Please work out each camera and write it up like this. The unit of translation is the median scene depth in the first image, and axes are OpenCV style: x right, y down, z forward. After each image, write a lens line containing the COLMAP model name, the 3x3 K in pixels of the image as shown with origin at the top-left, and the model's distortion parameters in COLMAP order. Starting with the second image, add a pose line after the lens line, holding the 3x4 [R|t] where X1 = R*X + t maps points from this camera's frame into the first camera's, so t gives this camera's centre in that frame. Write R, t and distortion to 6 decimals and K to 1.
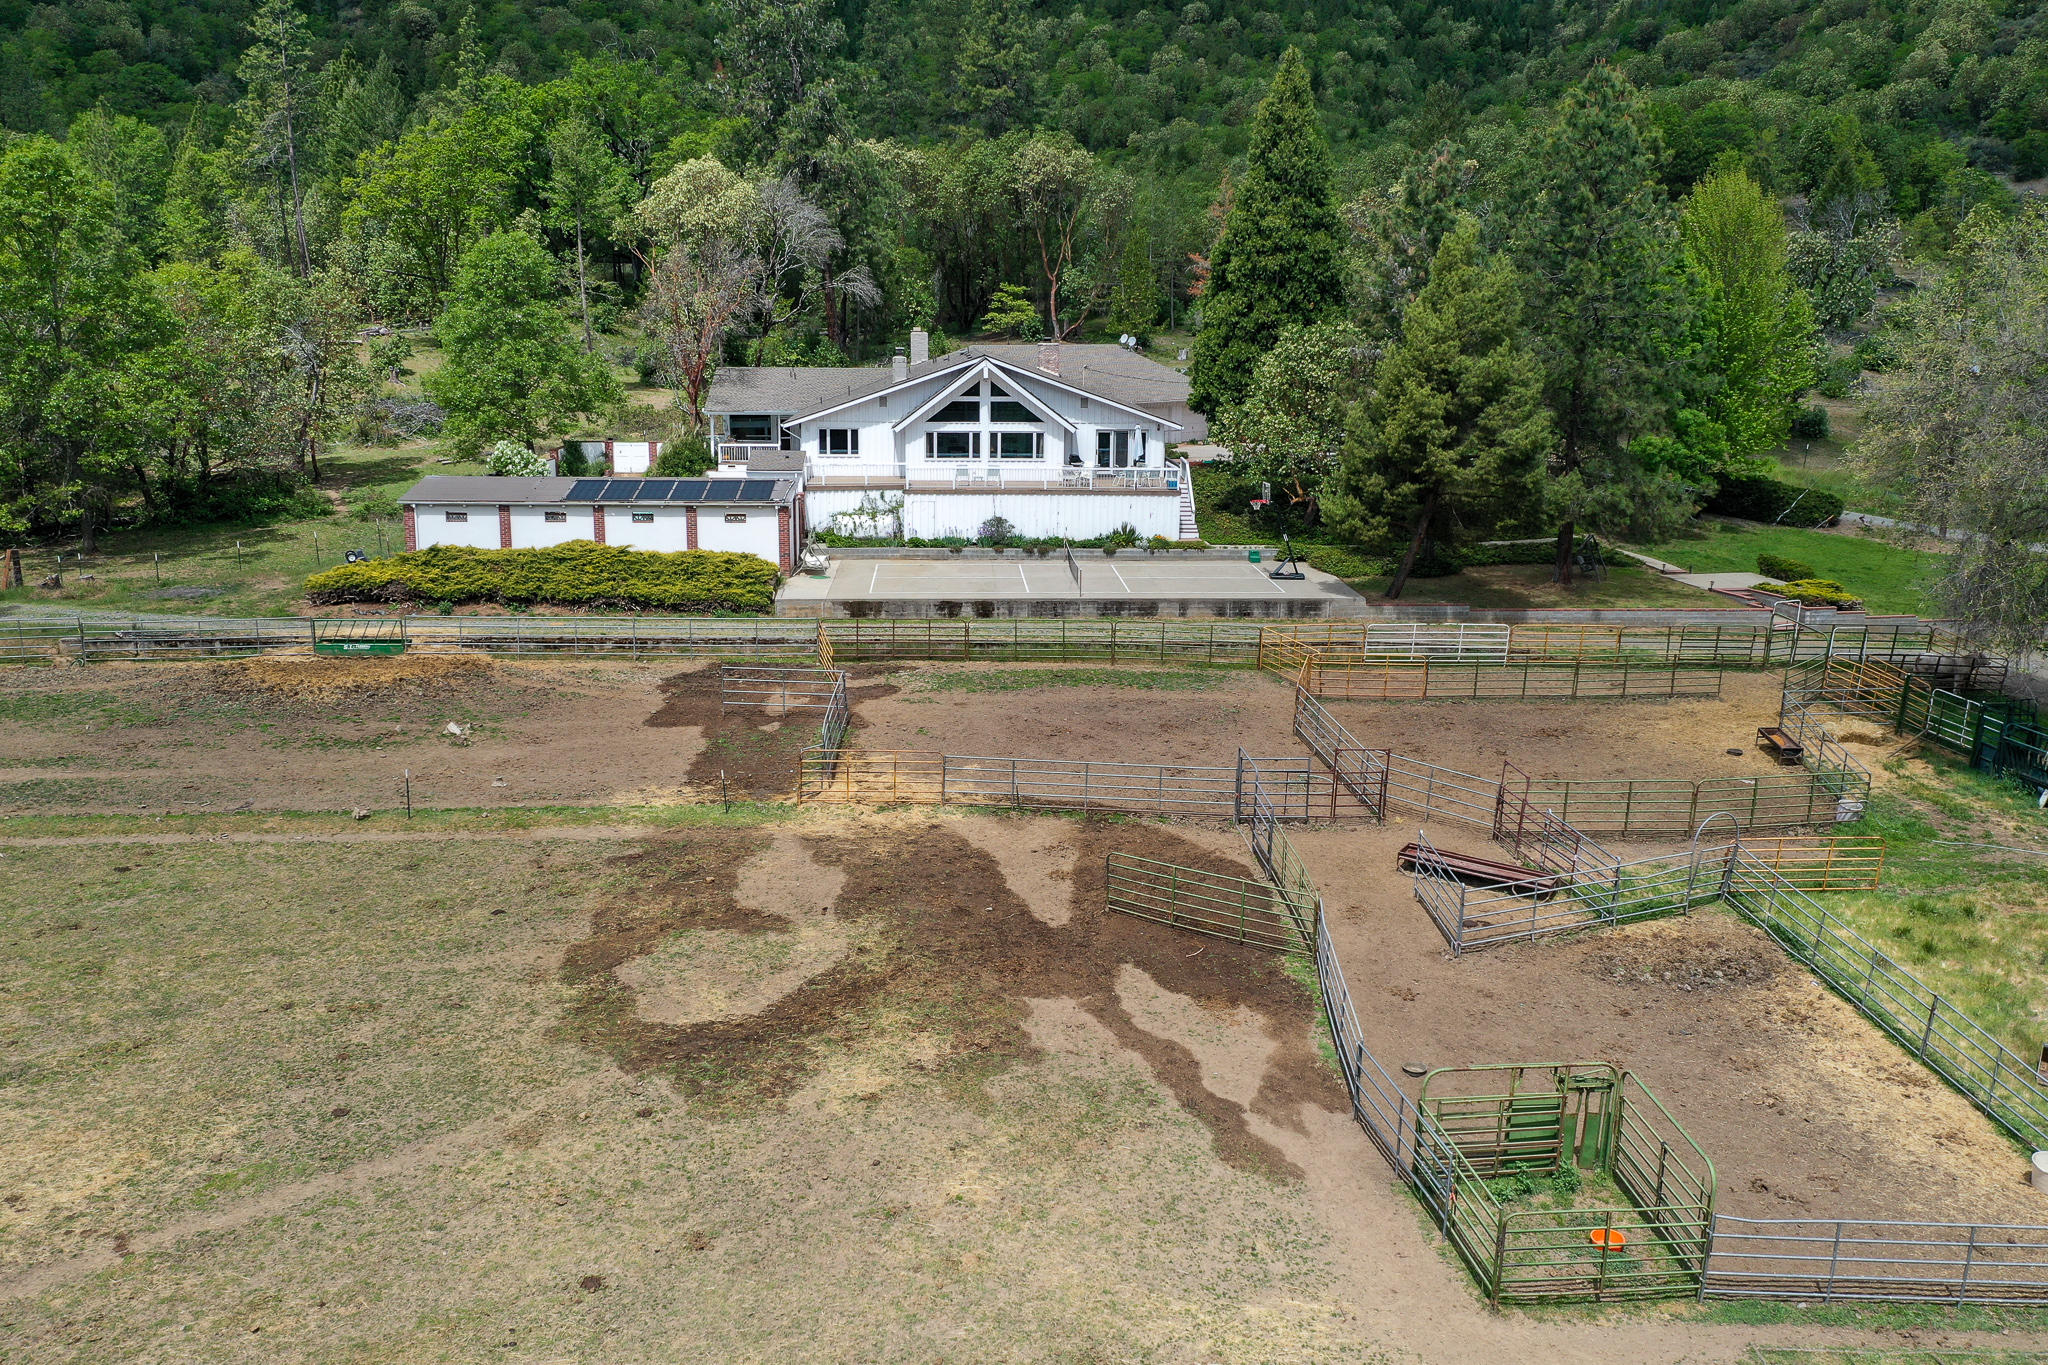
lens RADIAL K [[1620.3, 0, 1016.9], [0, 1620.3, 677.3], [0, 0, 1]] dist [0.008060, 0.007425]
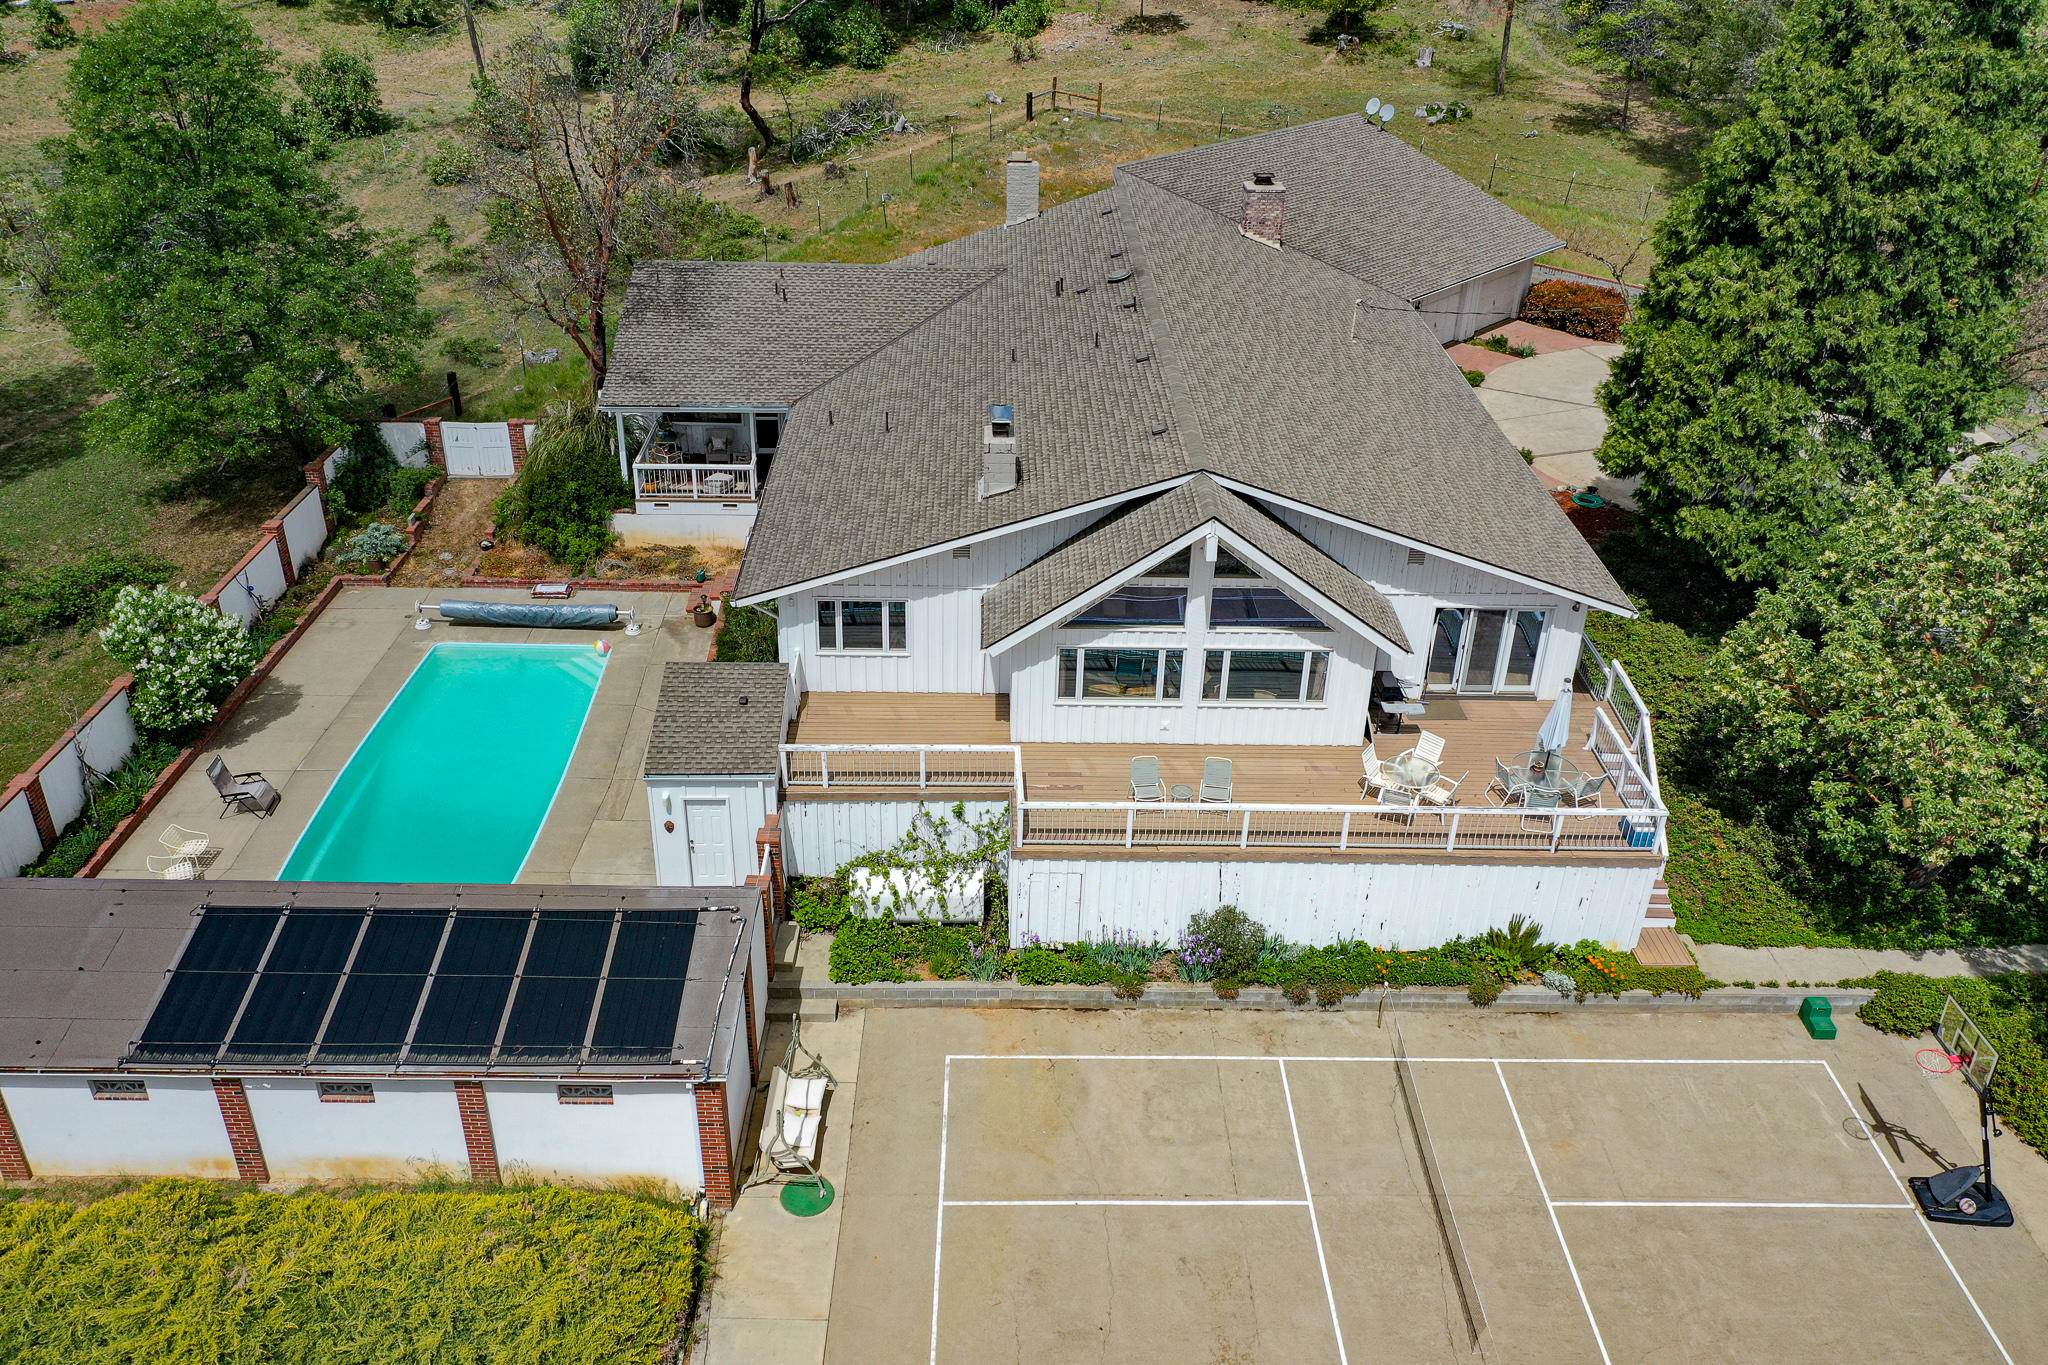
lens RADIAL K [[1620.3, 0, 1016.9], [0, 1620.3, 677.3], [0, 0, 1]] dist [0.008060, 0.007425]
pose [[0.999103, 0.032328, -0.027353, -0.055462], [-0.022760, 0.954628, 0.296931, -0.272614], [0.035711, -0.296042, 0.954507, 0.580594]]
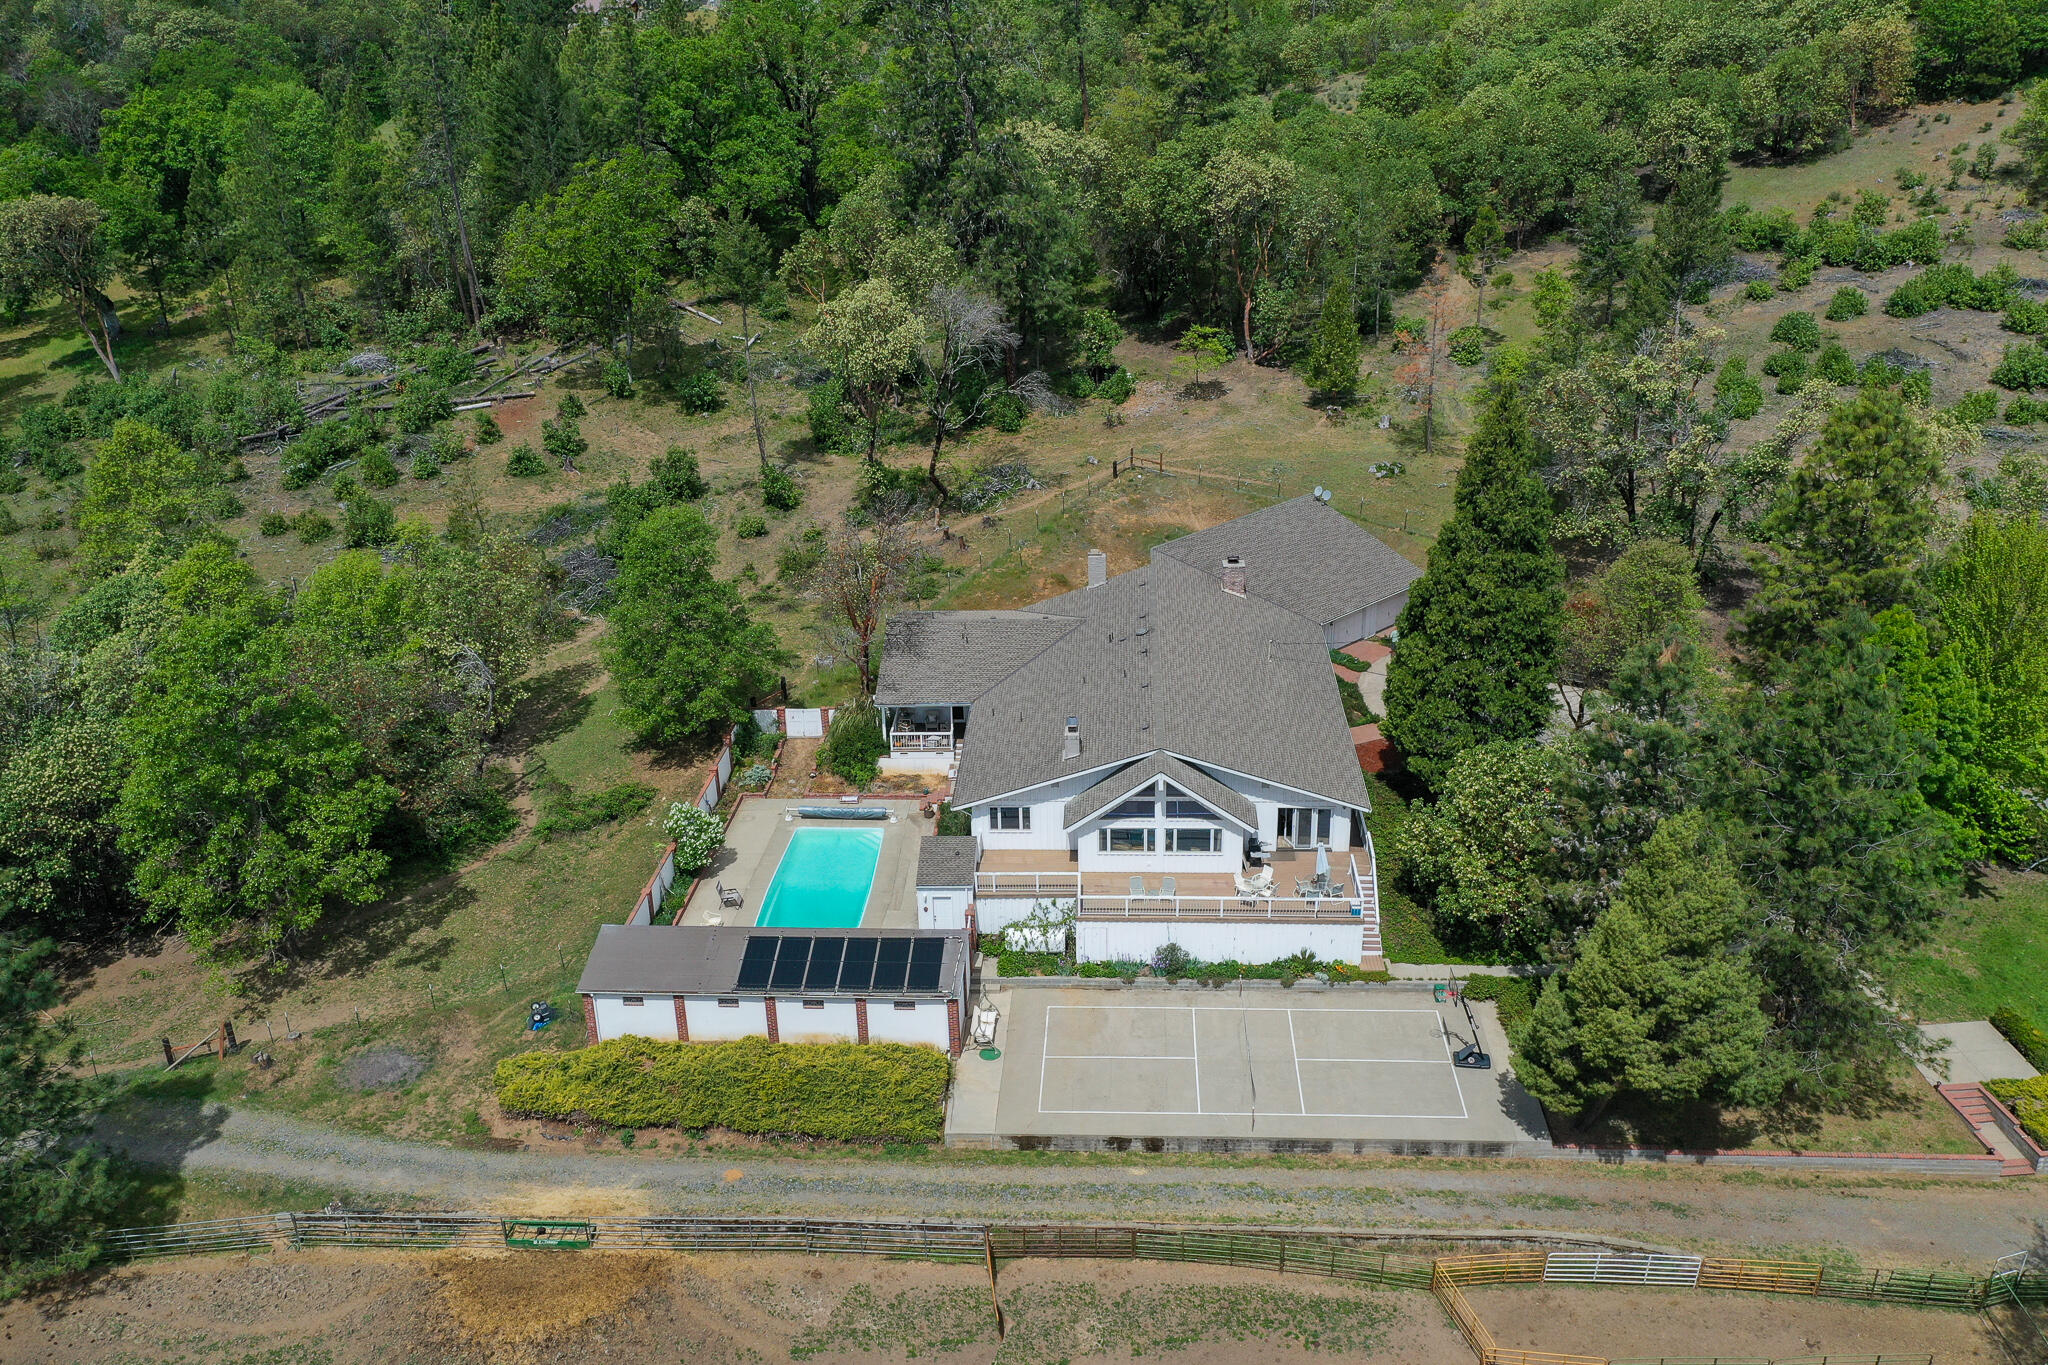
lens RADIAL K [[1649.7, 0, 1024.0], [0, 1649.7, 682.5], [0, 0, 1]] dist [0.040795, -0.144099]
pose [[0.993581, 0.014547, -0.112184, 0.008614], [0.008193, 0.979840, 0.199614, -0.432962], [0.112827, -0.199252, 0.973431, 0.053994]]
